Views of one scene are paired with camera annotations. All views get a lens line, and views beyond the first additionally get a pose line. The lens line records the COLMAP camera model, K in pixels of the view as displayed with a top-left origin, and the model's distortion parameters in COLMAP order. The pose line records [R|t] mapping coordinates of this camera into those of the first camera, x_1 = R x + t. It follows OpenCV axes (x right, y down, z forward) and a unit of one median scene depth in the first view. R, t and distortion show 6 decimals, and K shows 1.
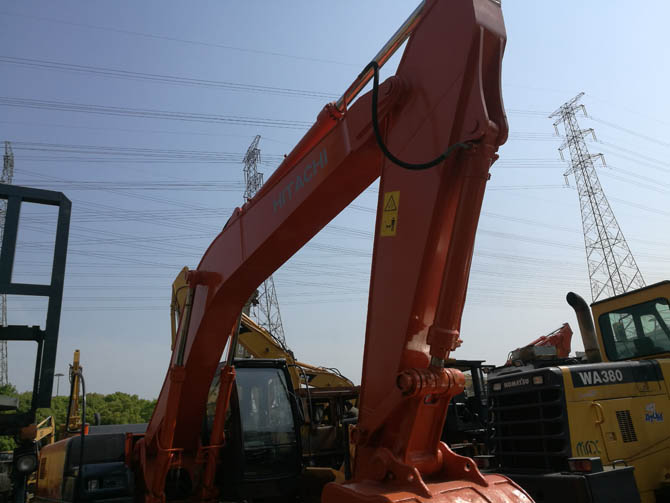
lens RADIAL K [[521.9, 0, 329.8], [0, 521.9, 252.2], [0, 0, 1]] dist [-0.011574, 0.029379]
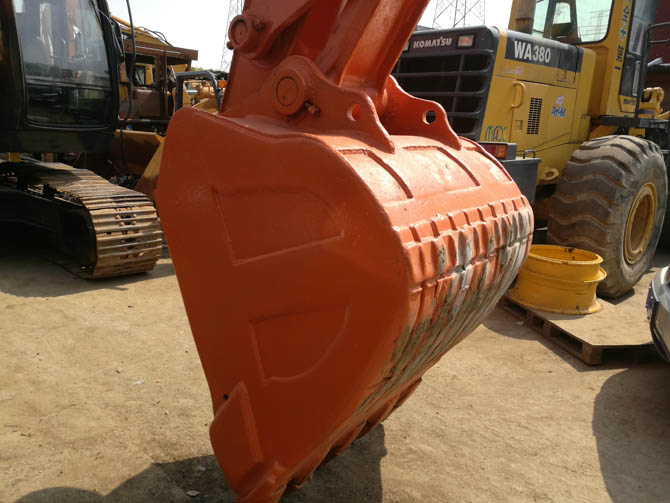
lens RADIAL K [[521.9, 0, 334.4], [0, 521.9, 247.6], [0, 0, 1]] dist [-0.011574, 0.029379]
pose [[0.936053, 0.047176, 0.348682, -0.020270], [-0.226680, 0.838774, 0.495050, 0.166735], [-0.269111, -0.542432, 0.795831, 0.299233]]
